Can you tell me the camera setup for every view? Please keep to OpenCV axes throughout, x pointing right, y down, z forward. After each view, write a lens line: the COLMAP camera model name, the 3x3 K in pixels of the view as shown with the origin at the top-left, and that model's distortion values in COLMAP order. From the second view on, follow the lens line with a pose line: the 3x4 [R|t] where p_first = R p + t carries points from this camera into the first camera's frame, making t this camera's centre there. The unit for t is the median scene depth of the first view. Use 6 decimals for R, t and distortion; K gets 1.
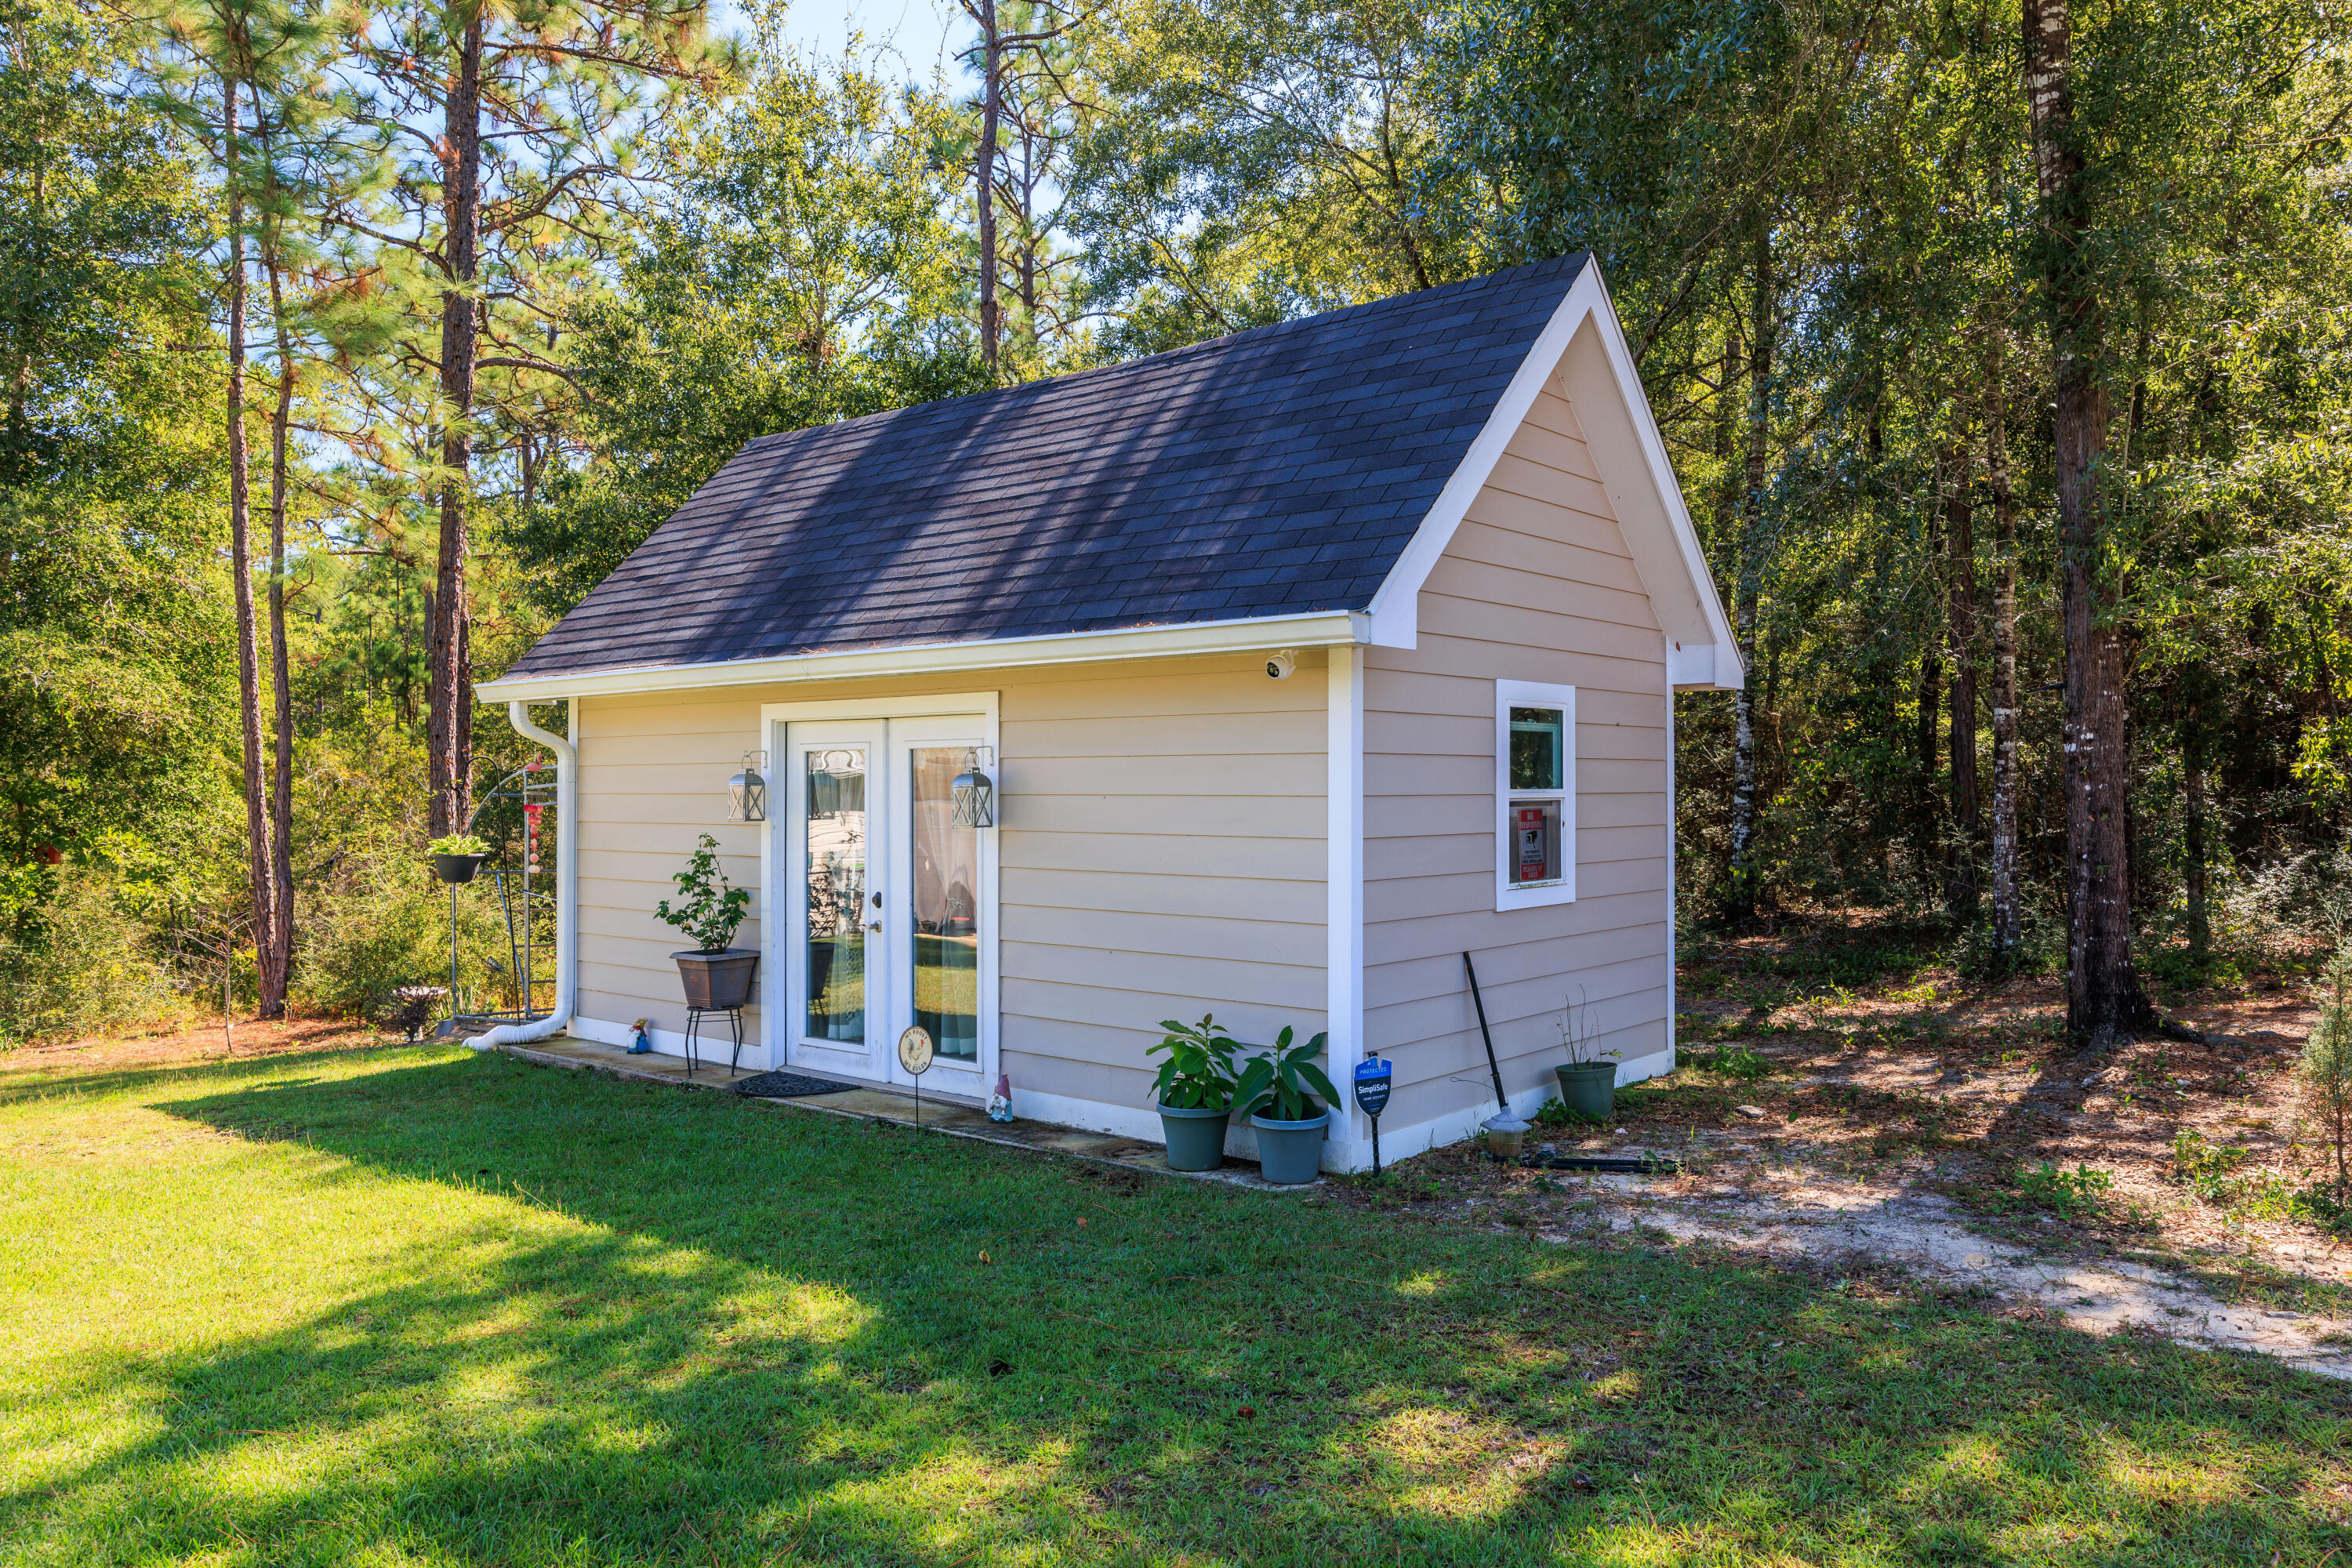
lens RADIAL K [[1602.7, 0, 1178.5], [0, 1602.7, 779.4], [0, 0, 1]] dist [0.000225, -0.000857]
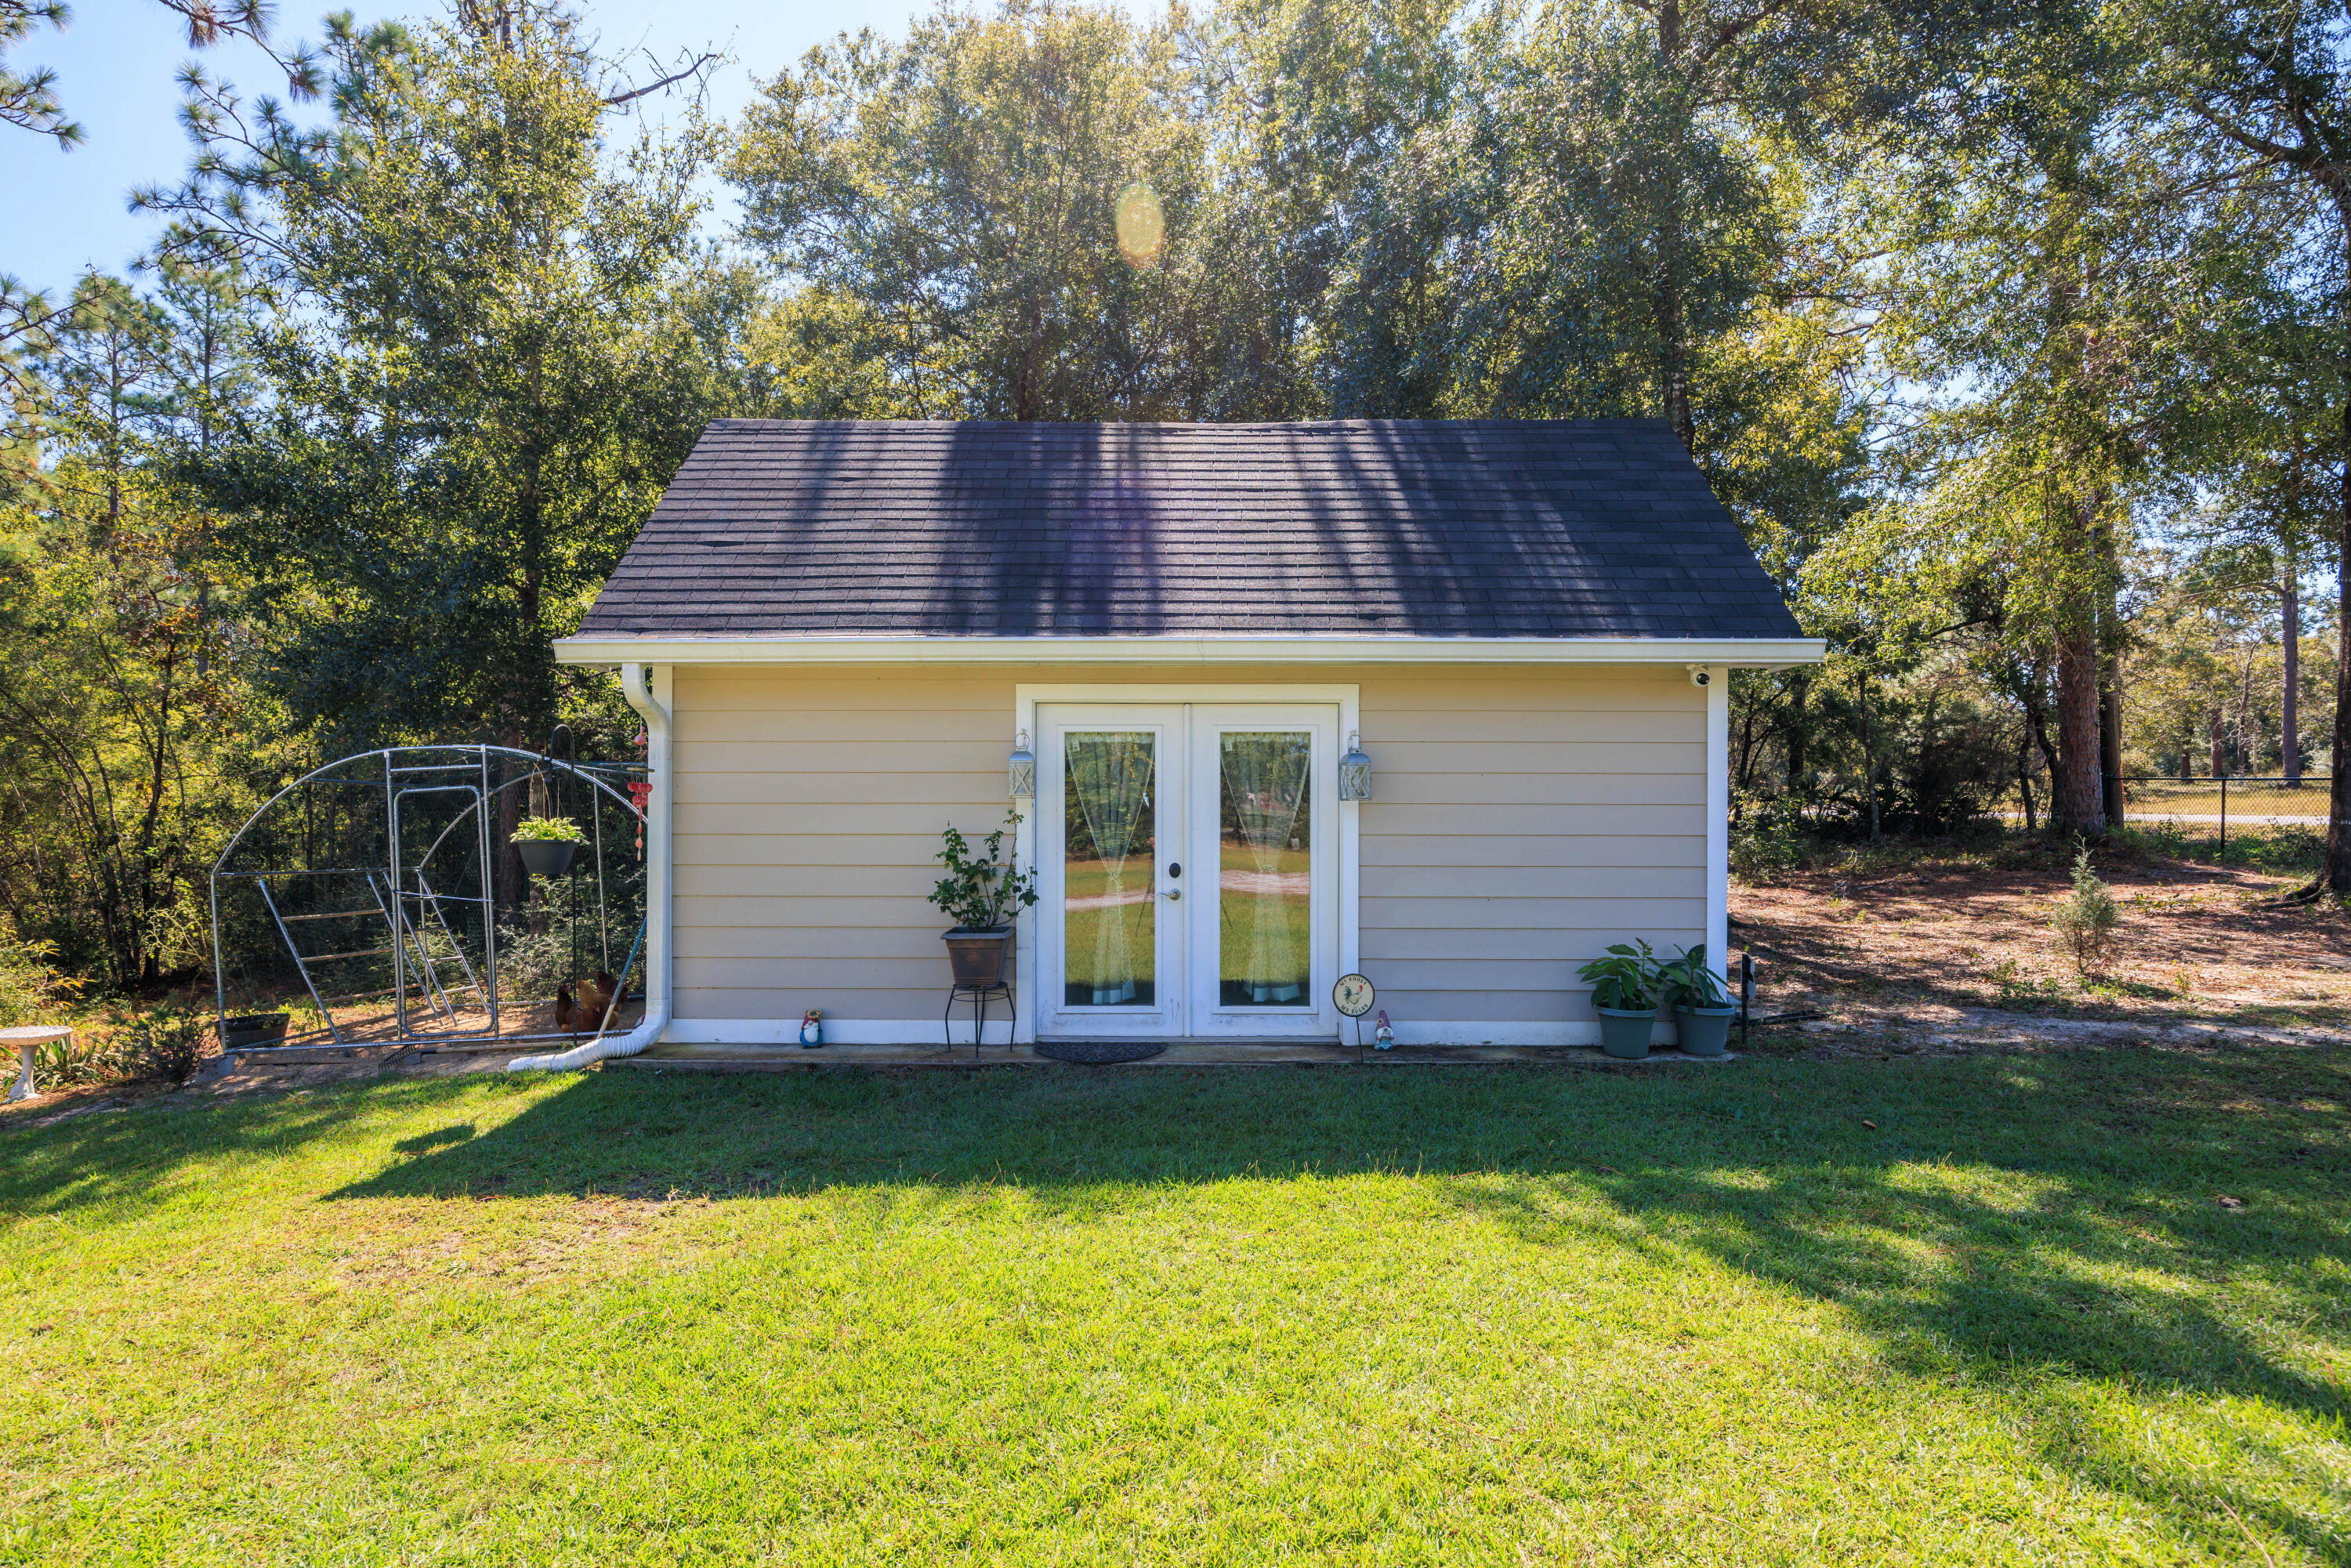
lens RADIAL K [[1223.8, 0, 1176.6], [0, 1223.8, 795.3], [0, 0, 1]] dist [-0.002044, -0.000233]
pose [[0.786572, 0.002145, 0.617495, -0.700489], [-0.006971, 0.999961, 0.005405, 0.020166], [-0.617459, -0.008556, 0.786556, 0.347605]]
